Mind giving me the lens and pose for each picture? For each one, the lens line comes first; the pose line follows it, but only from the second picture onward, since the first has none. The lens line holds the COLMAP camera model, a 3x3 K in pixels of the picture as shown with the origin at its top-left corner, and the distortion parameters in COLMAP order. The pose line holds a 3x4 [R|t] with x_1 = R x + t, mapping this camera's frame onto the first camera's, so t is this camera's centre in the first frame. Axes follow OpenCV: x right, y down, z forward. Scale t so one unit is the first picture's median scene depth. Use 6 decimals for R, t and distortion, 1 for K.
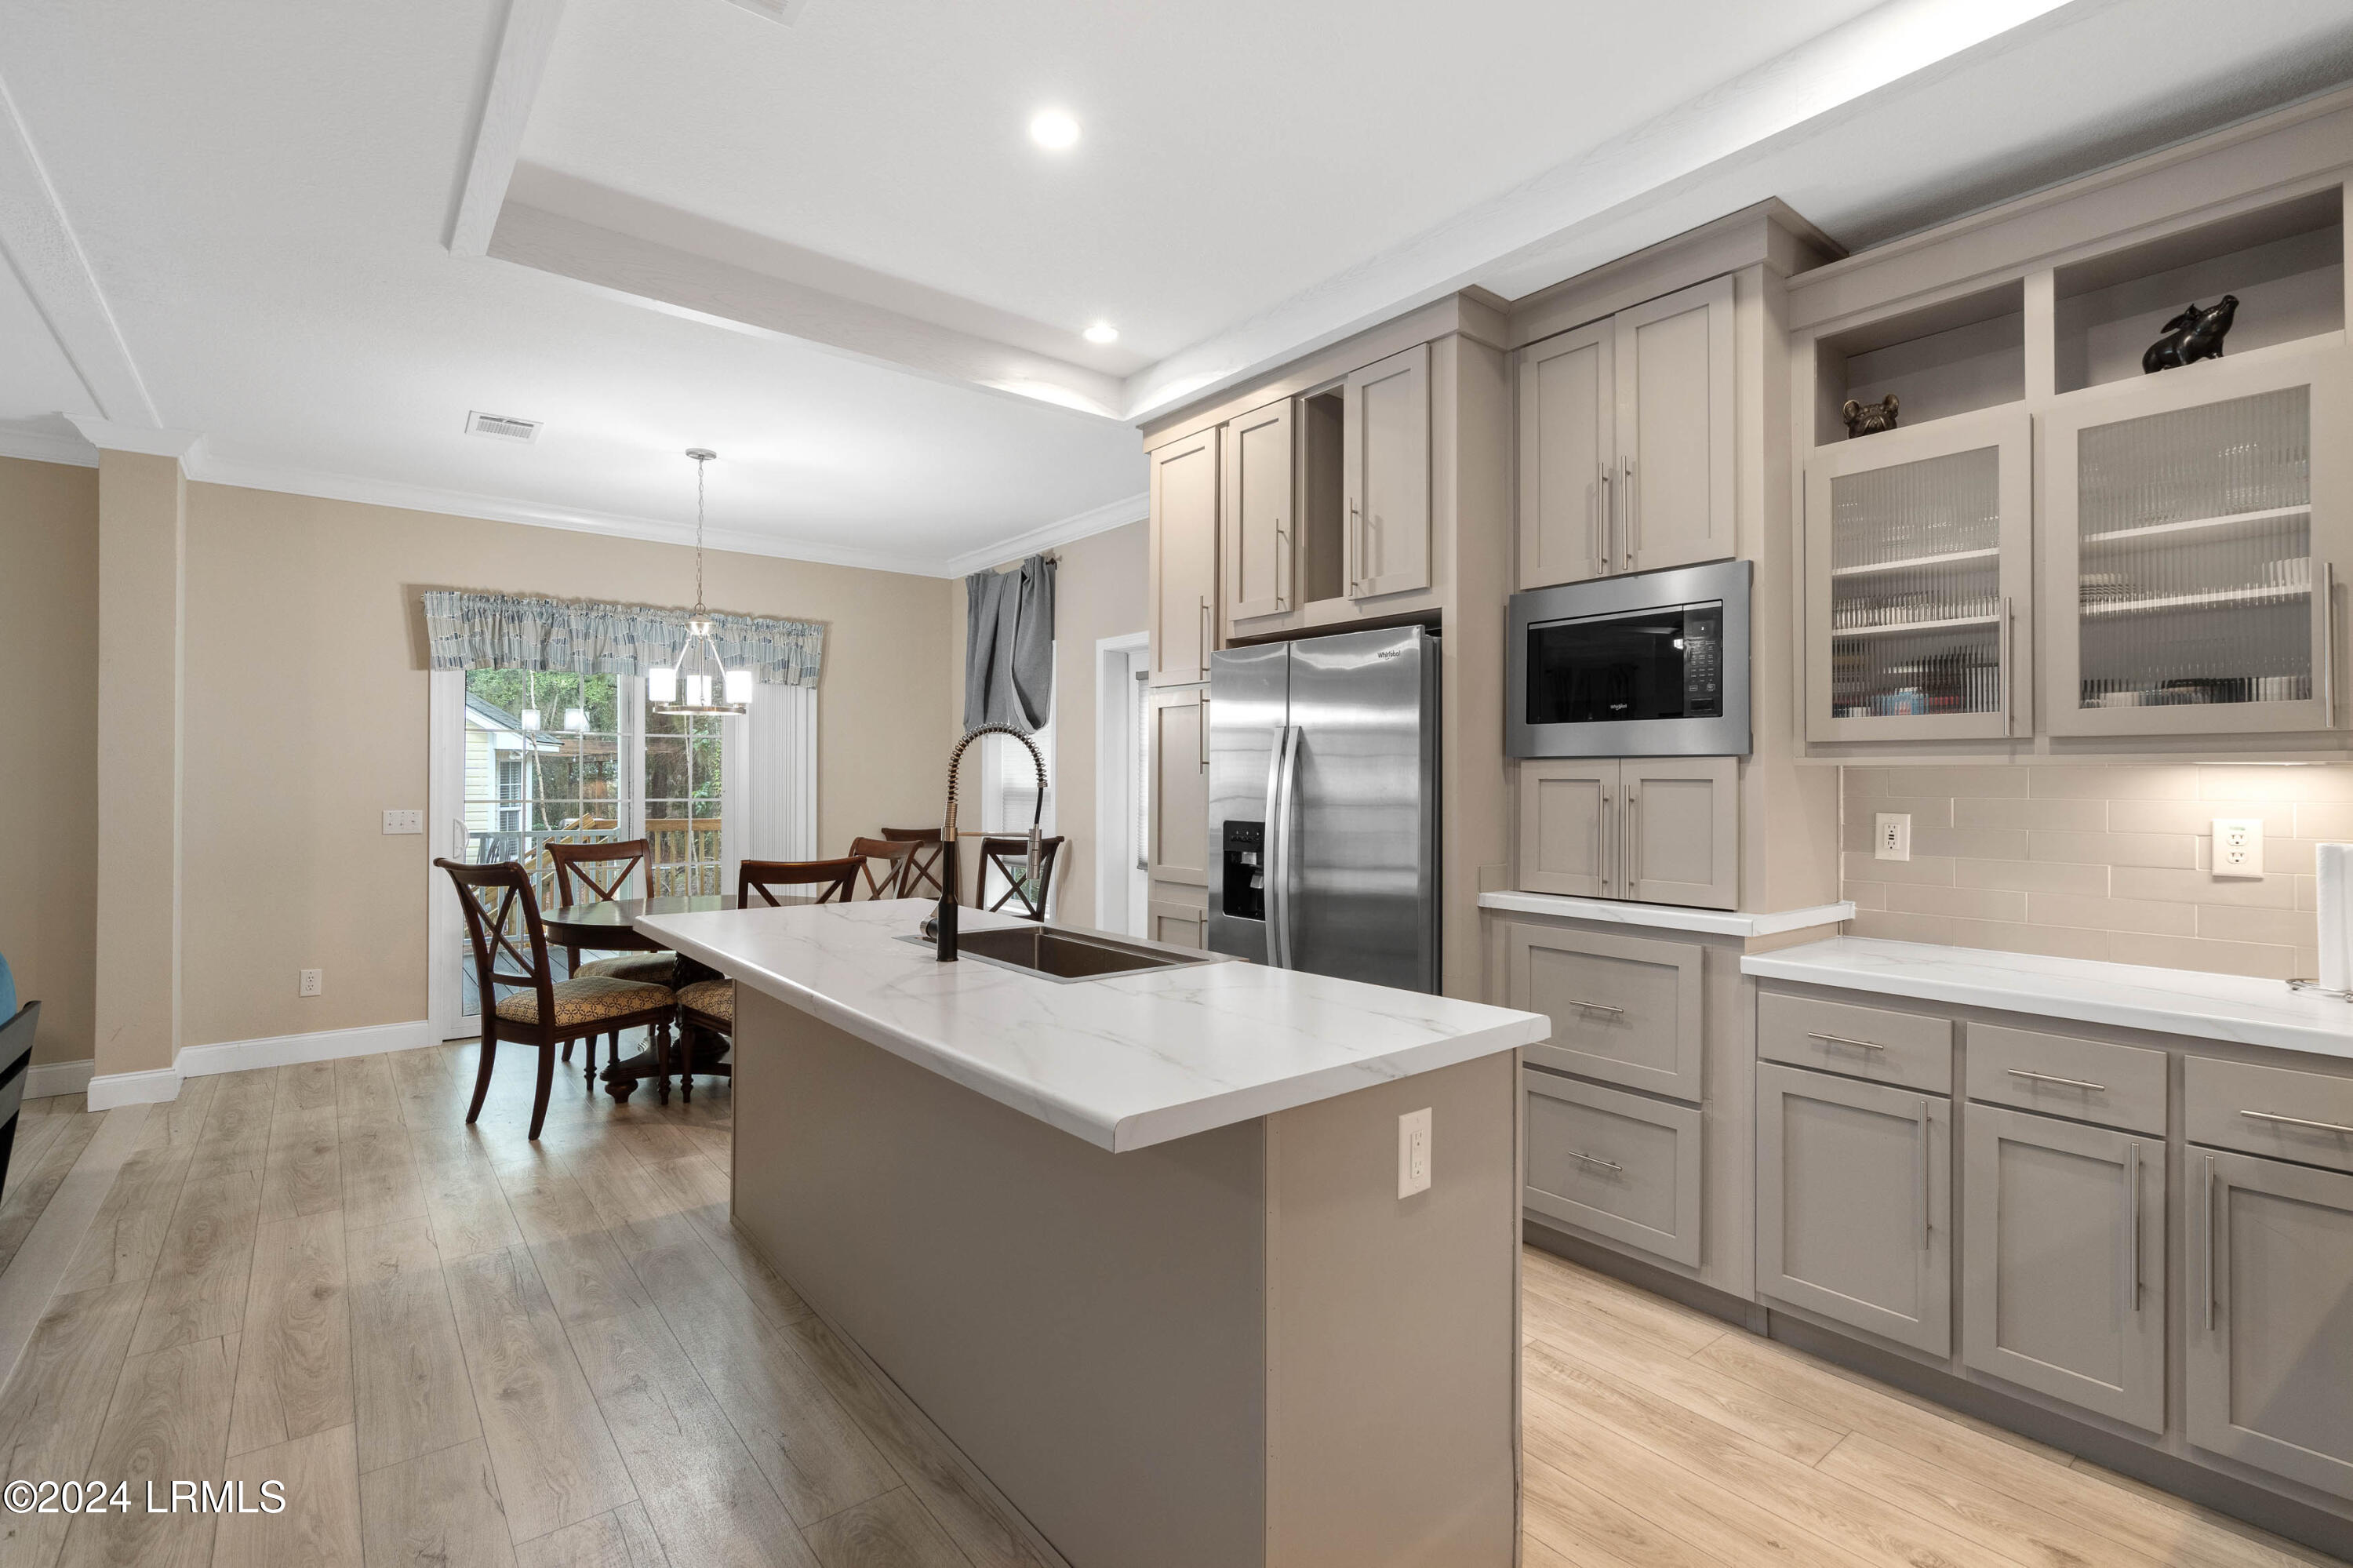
lens RADIAL K [[1062.5, 0, 1157.4], [0, 1062.5, 783.5], [0, 0, 1]] dist [-0.018725, 0.005498]
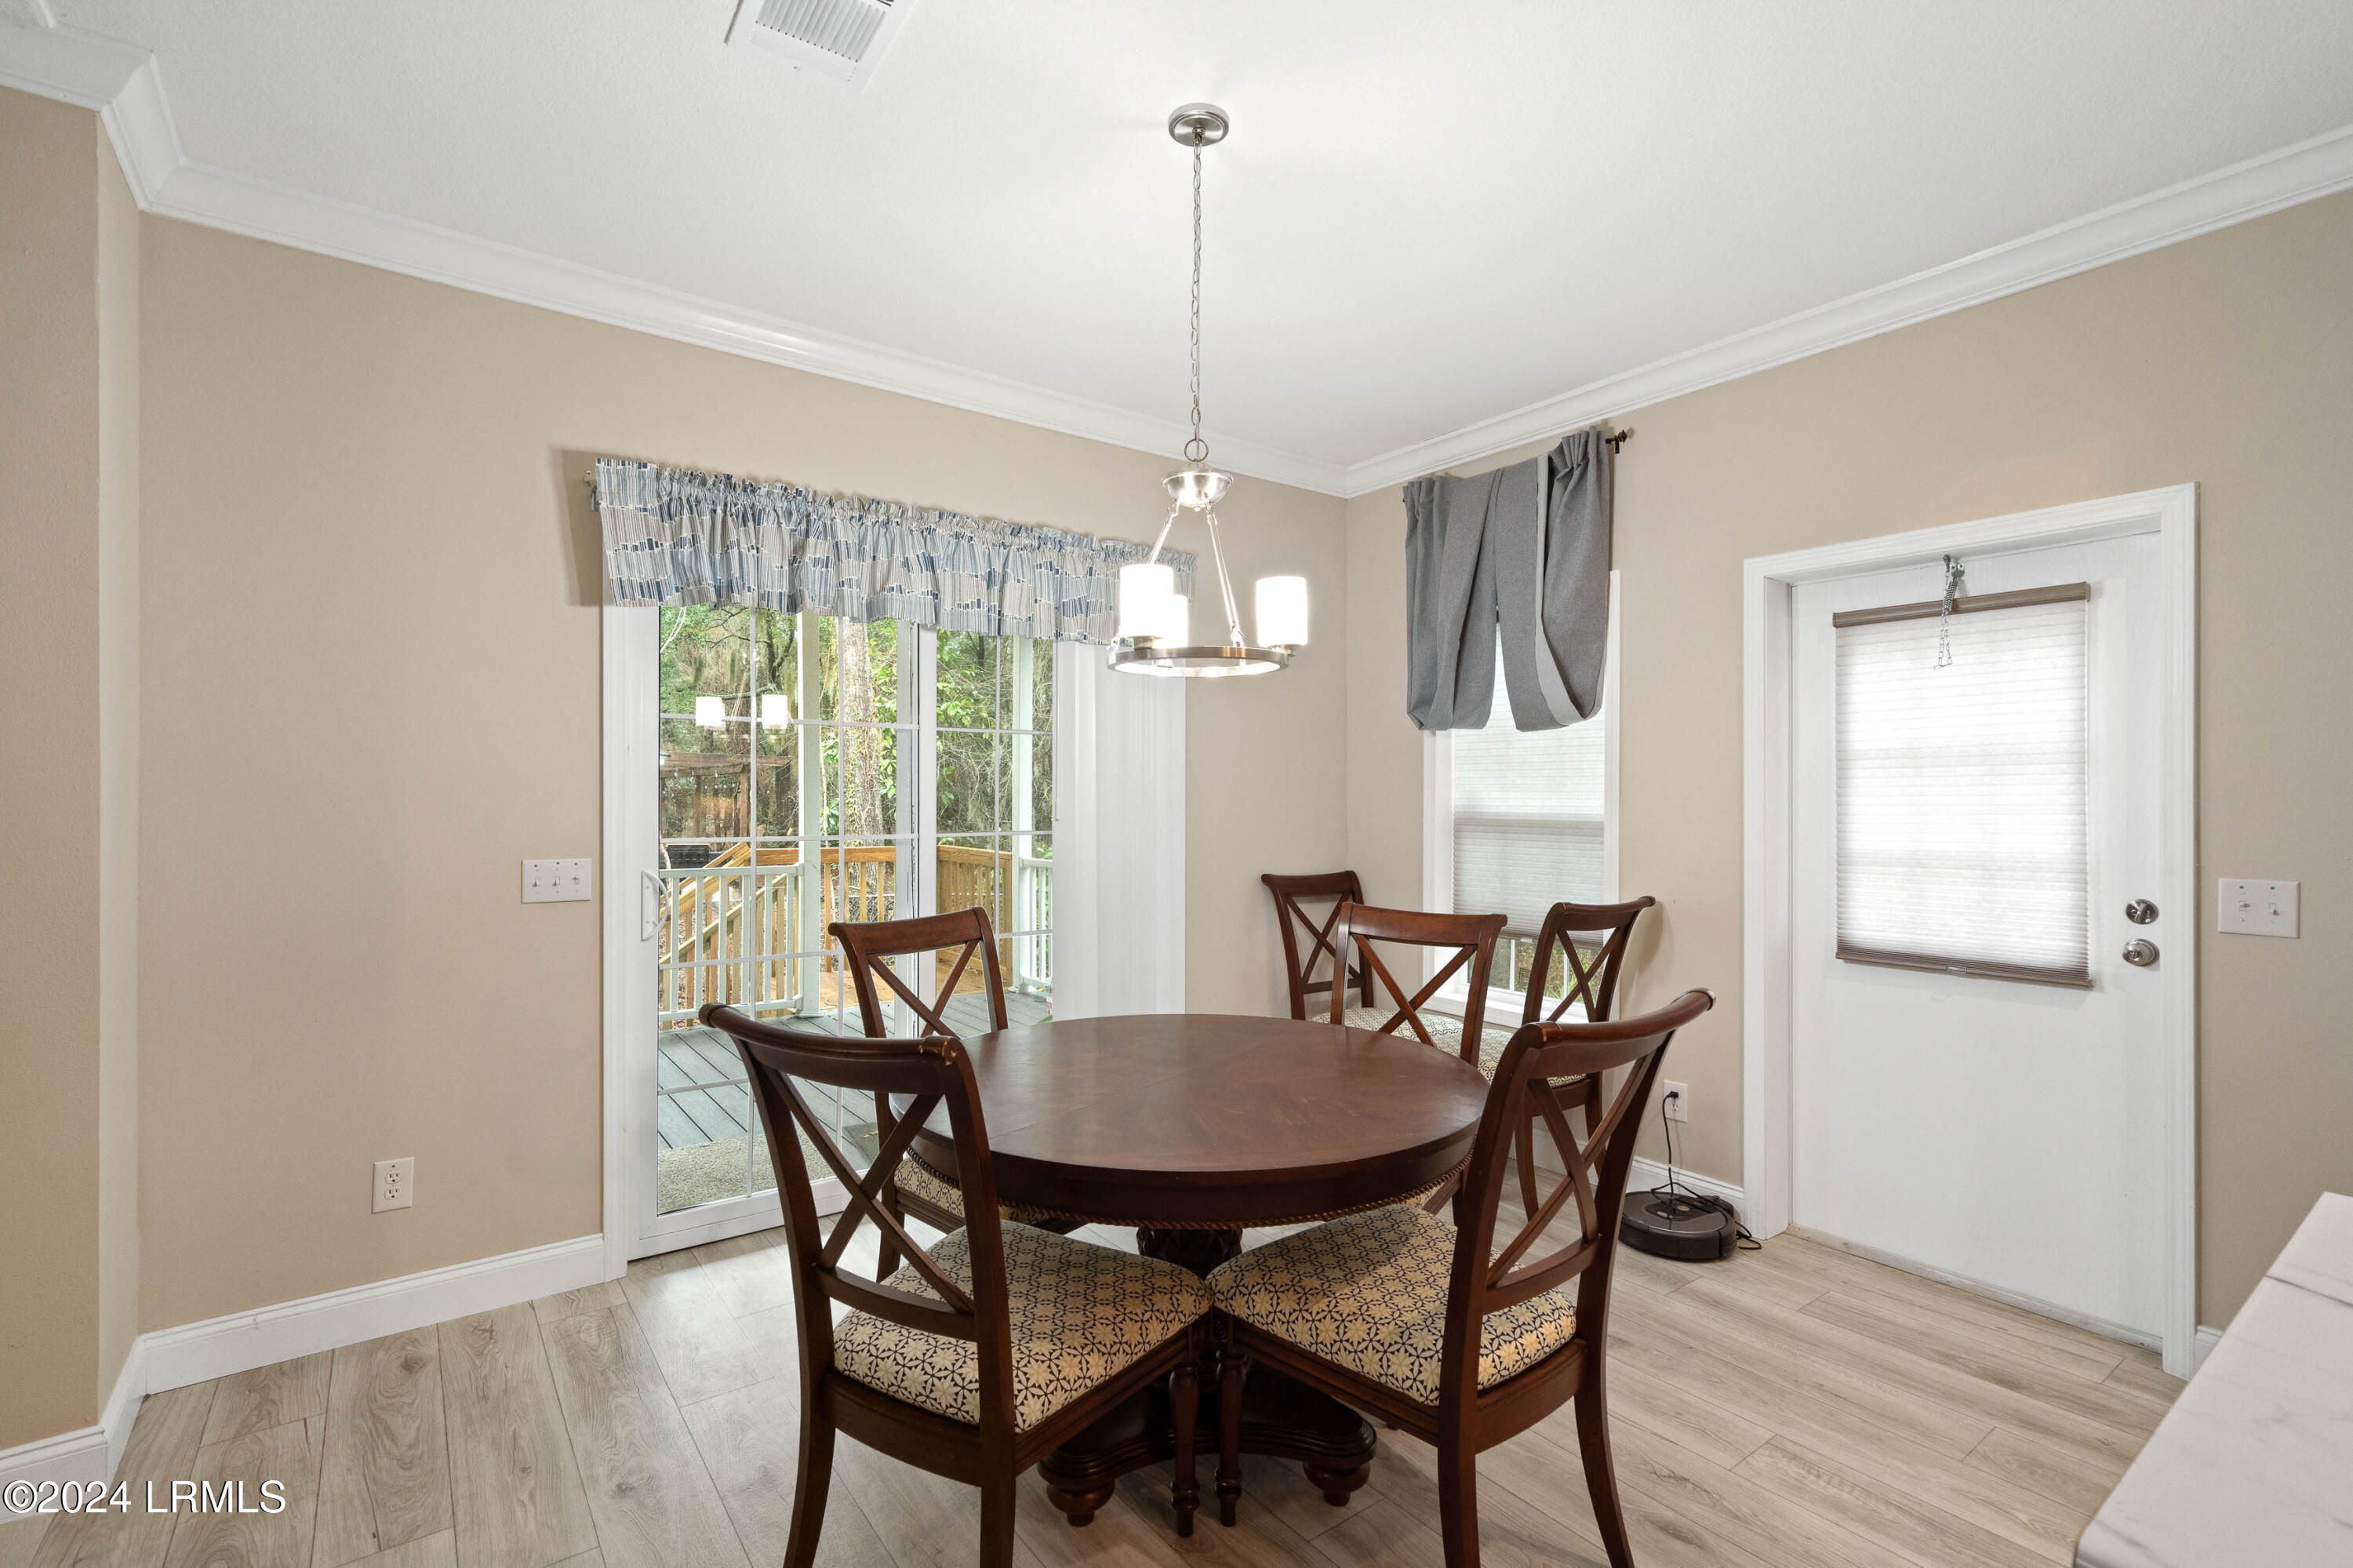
lens RADIAL K [[1062.5, 0, 1209.8], [0, 1062.5, 821.0], [0, 0, 1]] dist [-0.018725, 0.005498]
pose [[0.999836, -0.000681, -0.018095, -0.114994], [0.001007, 0.999837, 0.018049, -0.001549], [0.018080, -0.018064, 0.999673, 0.142981]]
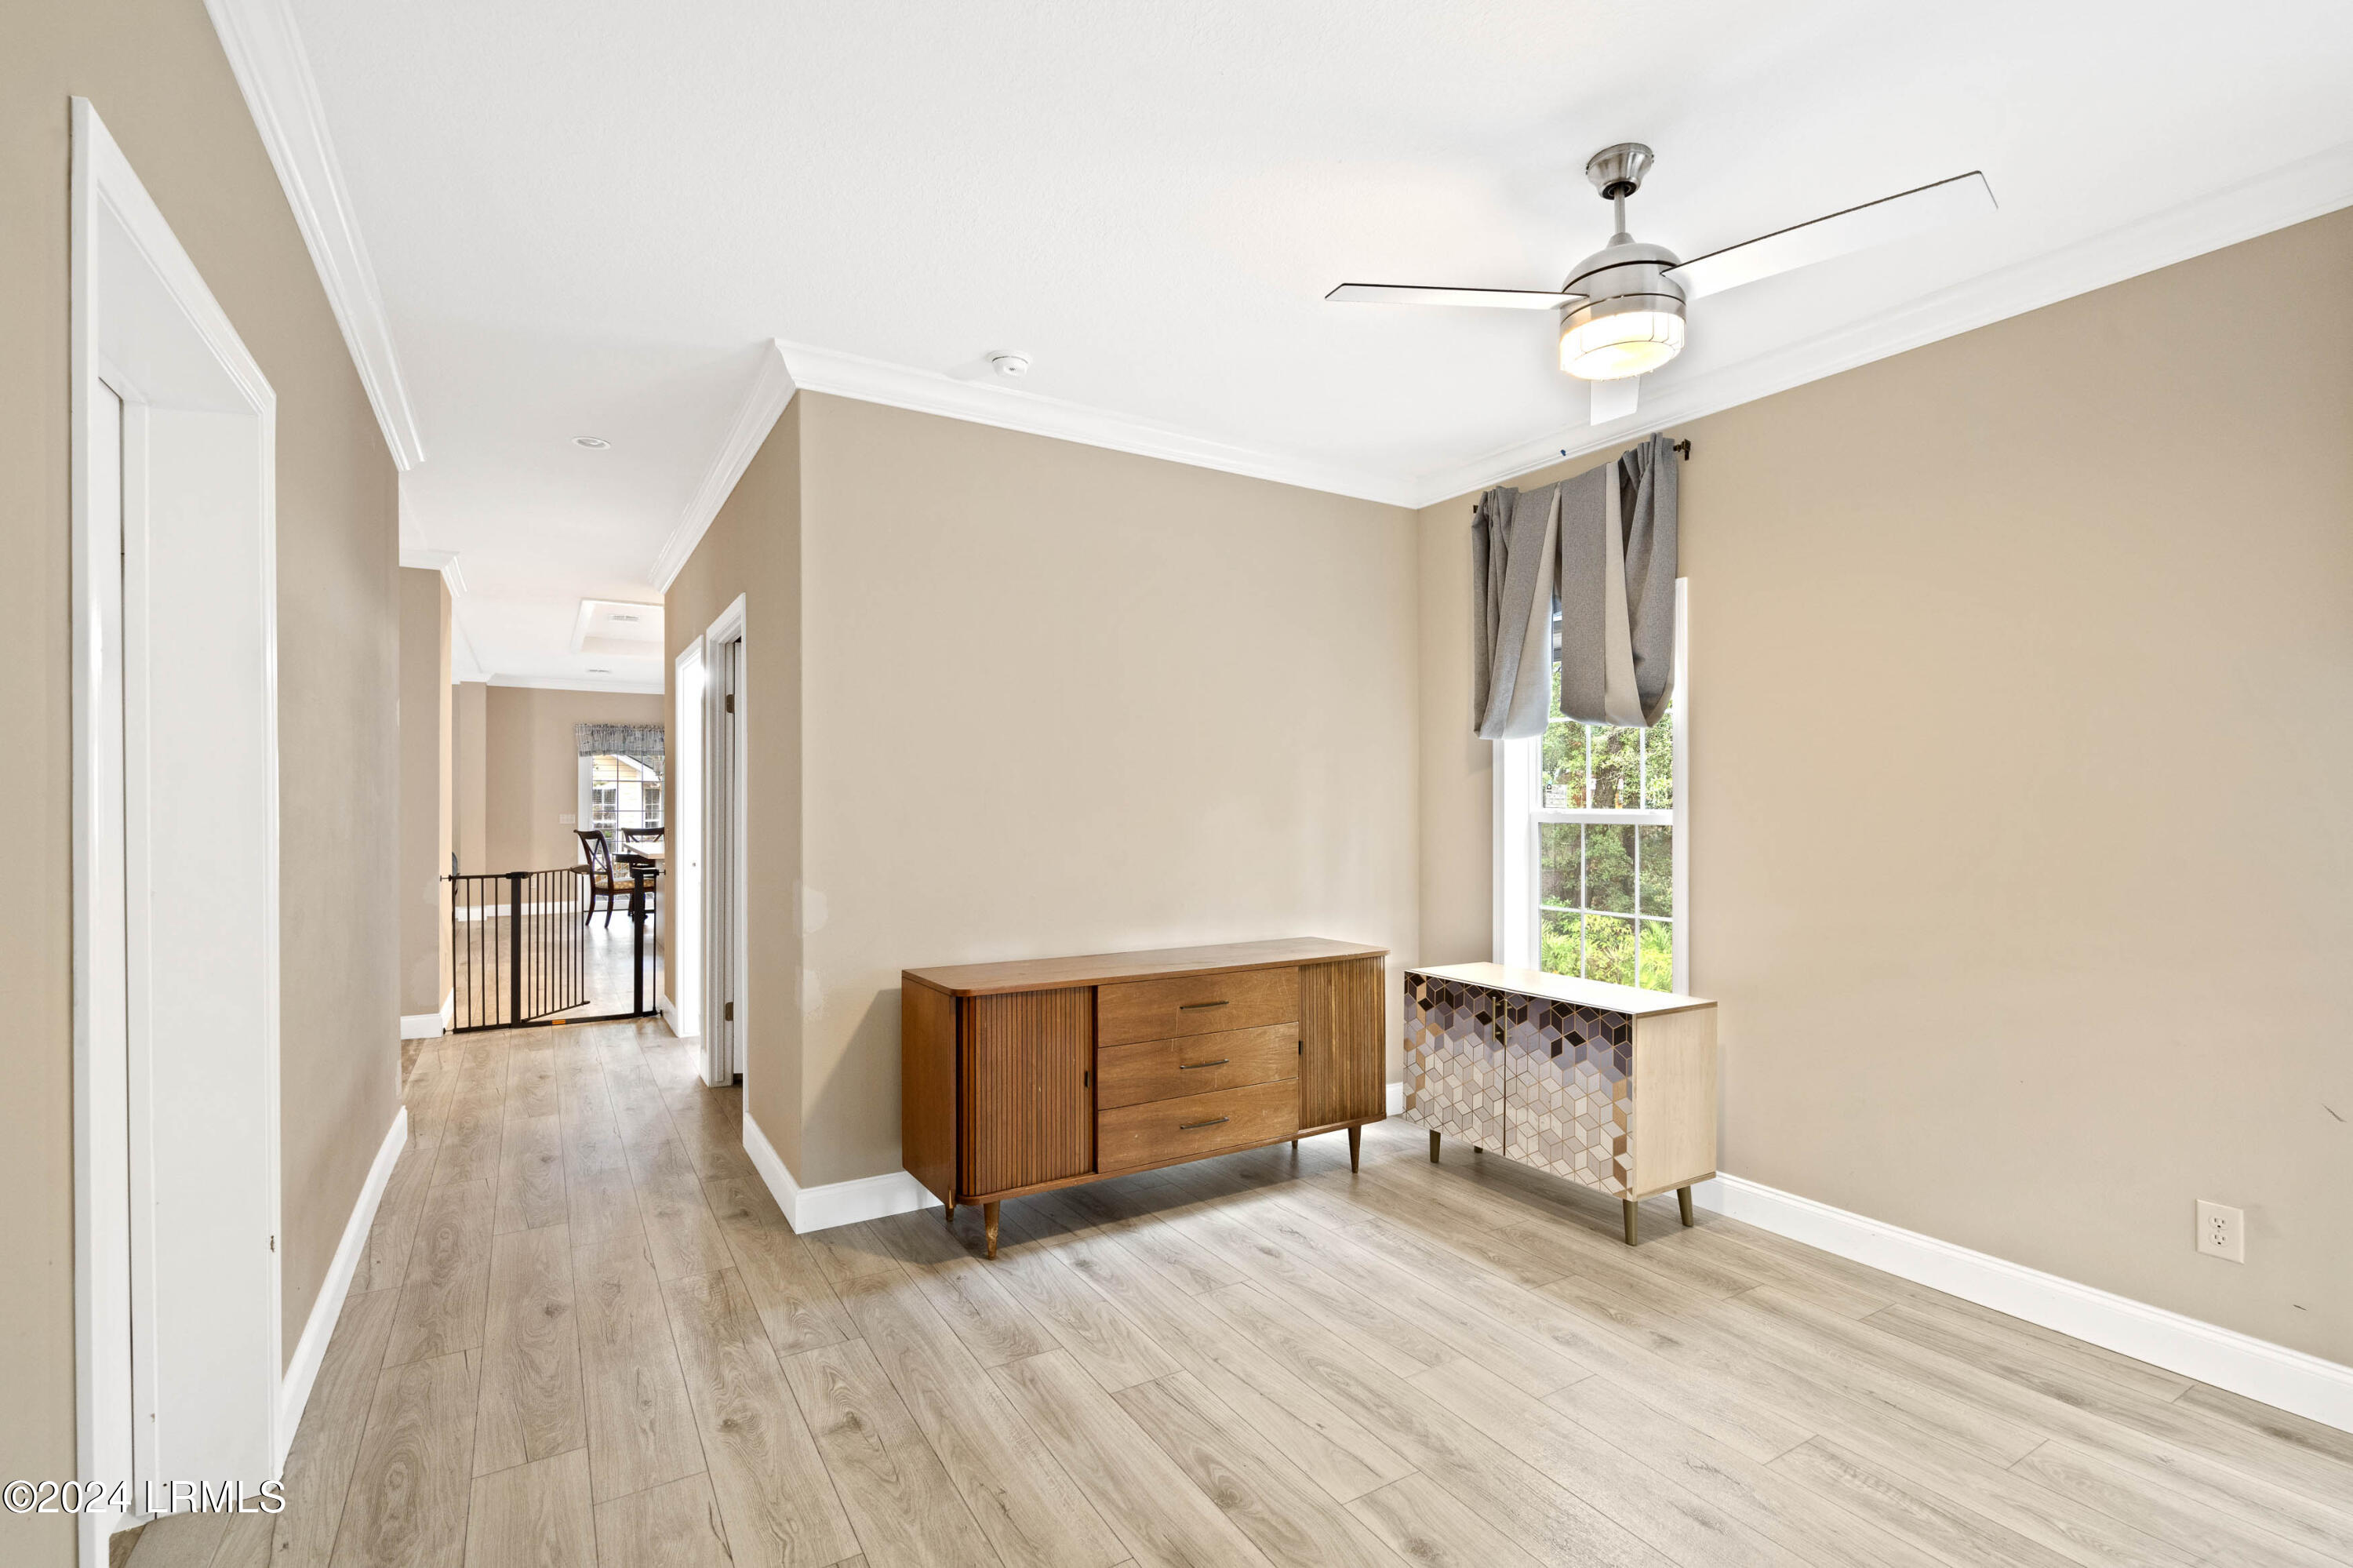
lens RADIAL K [[1062.5, 0, 1197.9], [0, 1062.5, 834.6], [0, 0, 1]] dist [-0.018725, 0.005498]
pose [[0.993082, -0.000207, -0.117424, -0.065016], [0.002861, 0.999744, 0.022429, -0.000874], [0.117390, -0.022610, 0.992829, 0.081021]]
